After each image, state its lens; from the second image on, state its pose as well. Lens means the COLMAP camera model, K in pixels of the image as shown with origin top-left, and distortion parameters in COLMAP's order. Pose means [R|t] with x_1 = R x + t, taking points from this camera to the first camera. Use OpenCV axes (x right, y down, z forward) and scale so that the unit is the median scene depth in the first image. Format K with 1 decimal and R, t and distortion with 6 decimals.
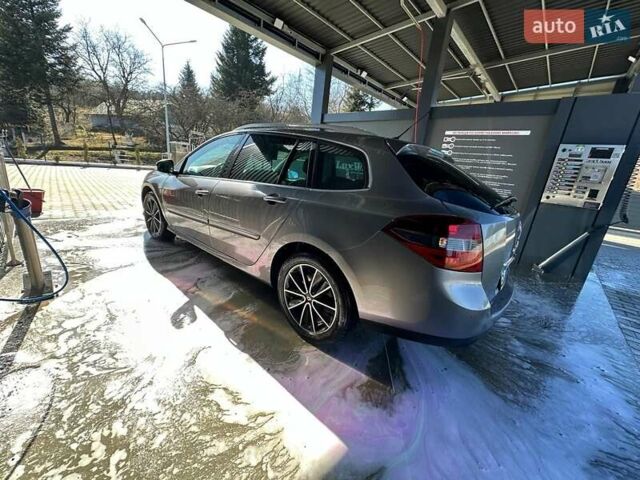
lens RADIAL K [[253.4, 0, 320.2], [0, 253.4, 238.0], [0, 0, 1]] dist [-0.001654, -0.000025]
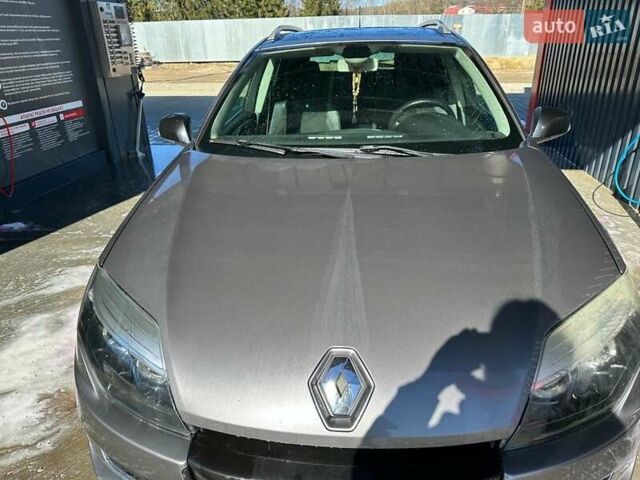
lens RADIAL K [[456.0, 0, 320.0], [0, 456.0, 240.0], [0, 0, 1]] dist [0.001956, -0.004952]
pose [[-0.569881, -0.415816, 0.708754, -1.616171], [0.195378, 0.769217, 0.608385, -1.074512], [-0.798162, 0.485182, -0.357121, 2.673005]]
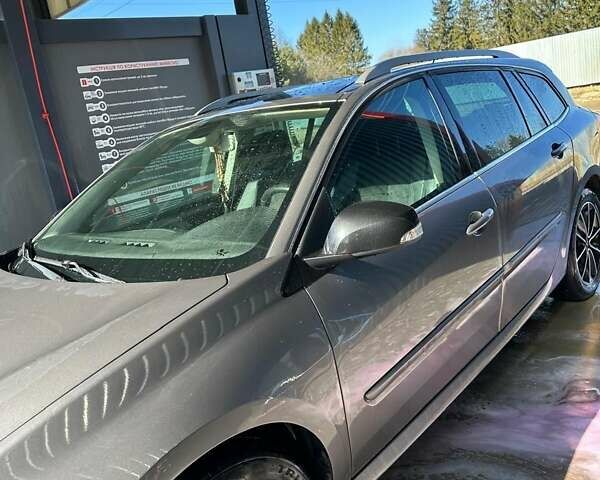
lens RADIAL K [[561.3, 0, 299.1], [0, 561.3, 248.9], [0, 0, 1]] dist [0.080774, -0.131227]
pose [[0.005329, -0.346494, 0.938037, -1.810244], [0.434195, 0.845813, 0.309961, -0.739039], [-0.900803, 0.405639, 0.154953, 1.549839]]
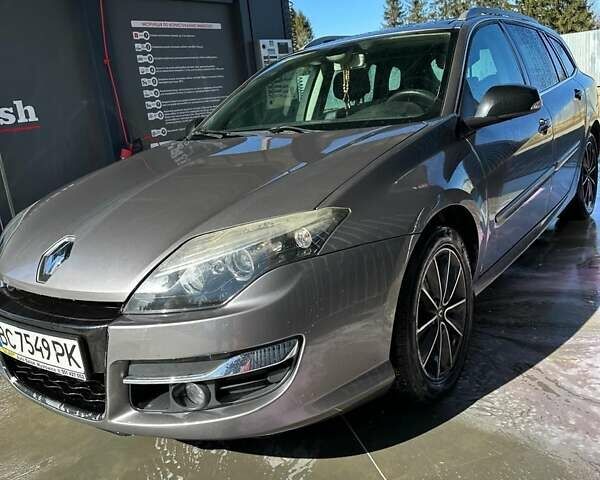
lens RADIAL K [[559.1, 0, 295.4], [0, 559.1, 243.8], [0, 0, 1]] dist [0.101221, -0.187363]
pose [[-0.072434, -0.344913, 0.935836, -2.276867], [0.374588, 0.860201, 0.346031, -0.797065], [-0.924358, 0.375617, 0.066893, 2.064437]]
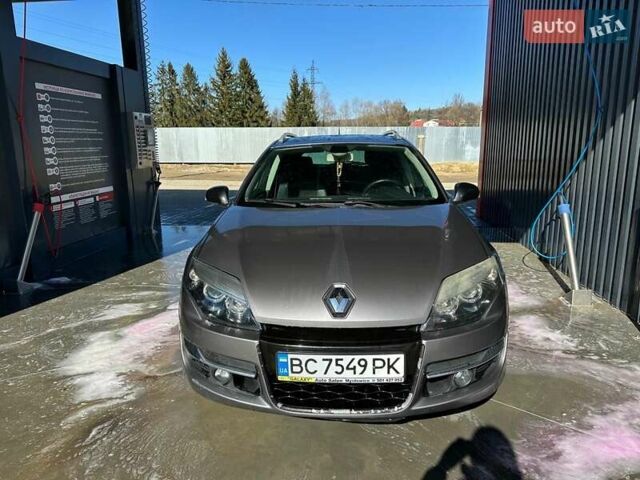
lens RADIAL K [[447.4, 0, 318.5], [0, 447.4, 235.6], [0, 0, 1]] dist [0.077961, -0.115371]
pose [[-0.602620, -0.255867, 0.755898, -2.067364], [0.170632, 0.883989, 0.435257, -1.213429], [-0.779573, 0.391274, -0.489050, 3.054649]]
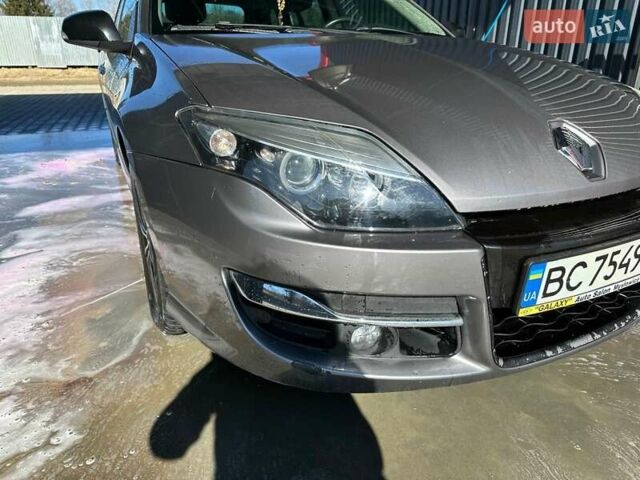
lens RADIAL K [[448.5, 0, 322.9], [0, 448.5, 238.8], [0, 0, 1]] dist [0.065294, -0.083862]
pose [[-0.907228, -0.255823, 0.333903, -1.234731], [0.017163, 0.770628, 0.637055, -0.873169], [-0.420288, 0.583685, -0.694745, 3.150812]]
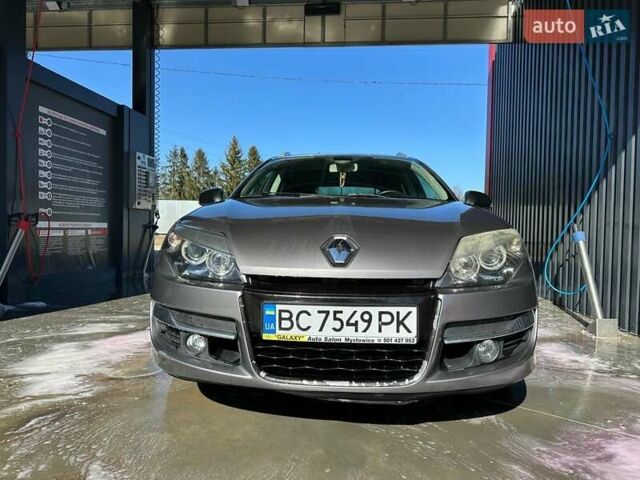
lens RADIAL K [[448.5, 0, 322.9], [0, 448.5, 238.8], [0, 0, 1]] dist [0.065294, -0.083862]
pose [[-0.601532, -0.135580, 0.787260, -2.018835], [0.139461, 0.952536, 0.270604, -0.864989], [-0.786581, 0.272569, -0.554072, 3.078449]]
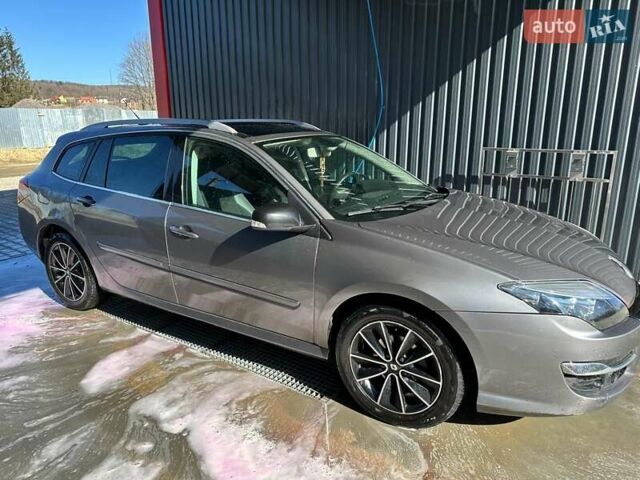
lens RADIAL K [[456.0, 0, 320.0], [0, 456.0, 240.0], [0, 0, 1]] dist [0.001956, -0.004952]
pose [[-0.981574, -0.060810, -0.181150, -0.159077], [-0.144176, 0.857853, 0.493256, -1.209982], [0.125405, 0.510285, -0.850813, 3.552513]]
